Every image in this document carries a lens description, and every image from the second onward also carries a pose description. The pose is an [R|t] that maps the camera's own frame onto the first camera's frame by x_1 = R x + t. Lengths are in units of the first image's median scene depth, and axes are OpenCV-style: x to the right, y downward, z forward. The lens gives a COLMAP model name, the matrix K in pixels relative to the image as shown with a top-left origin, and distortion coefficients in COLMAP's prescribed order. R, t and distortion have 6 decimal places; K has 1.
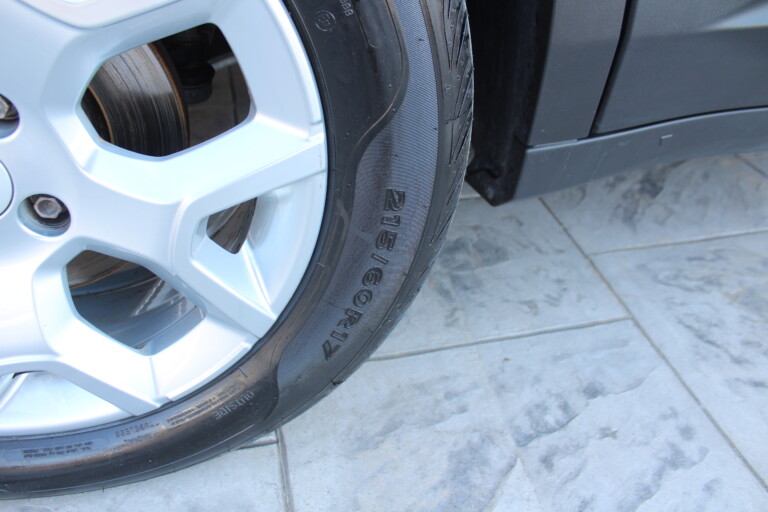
lens RADIAL K [[640.3, 0, 383.6], [0, 640.3, 248.1], [0, 0, 1]] dist [-0.151161, 0.121025]
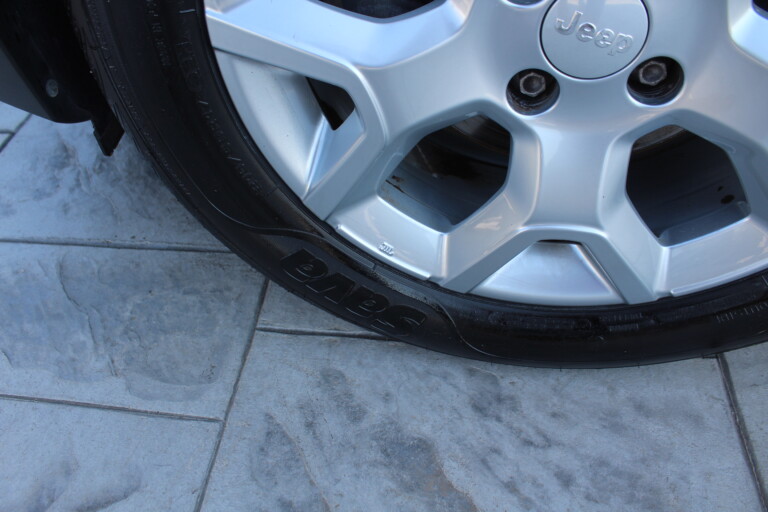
lens RADIAL K [[645.7, 0, 378.9], [0, 645.7, 255.5], [0, 0, 1]] dist [-0.120854, 0.052194]
pose [[0.935693, 0.190135, -0.297199, -0.402142], [-0.141706, 0.973964, 0.176954, 0.063482], [0.323107, -0.123460, 0.938275, -0.035785]]
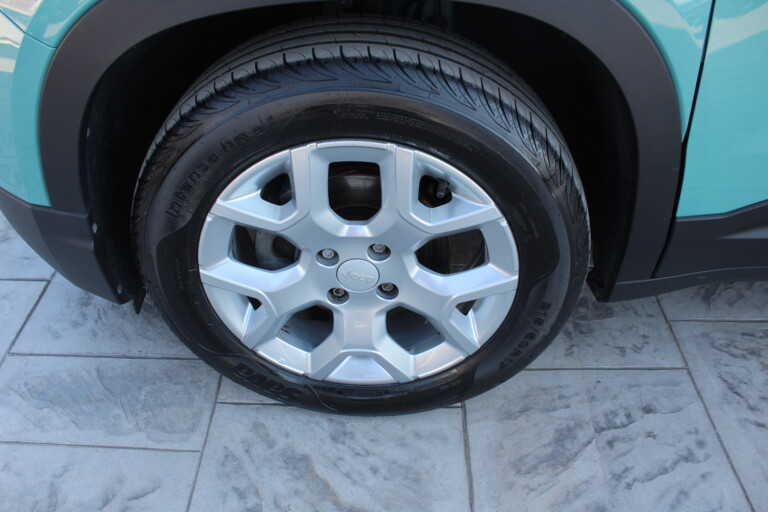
lens RADIAL K [[640.3, 0, 380.3], [0, 640.3, 250.7], [0, 0, 1]] dist [-0.151161, 0.121025]
pose [[0.967762, 0.128203, -0.216798, -0.057327], [-0.121429, 0.991609, 0.044340, -0.197645], [0.220663, -0.016585, 0.975209, -0.846278]]
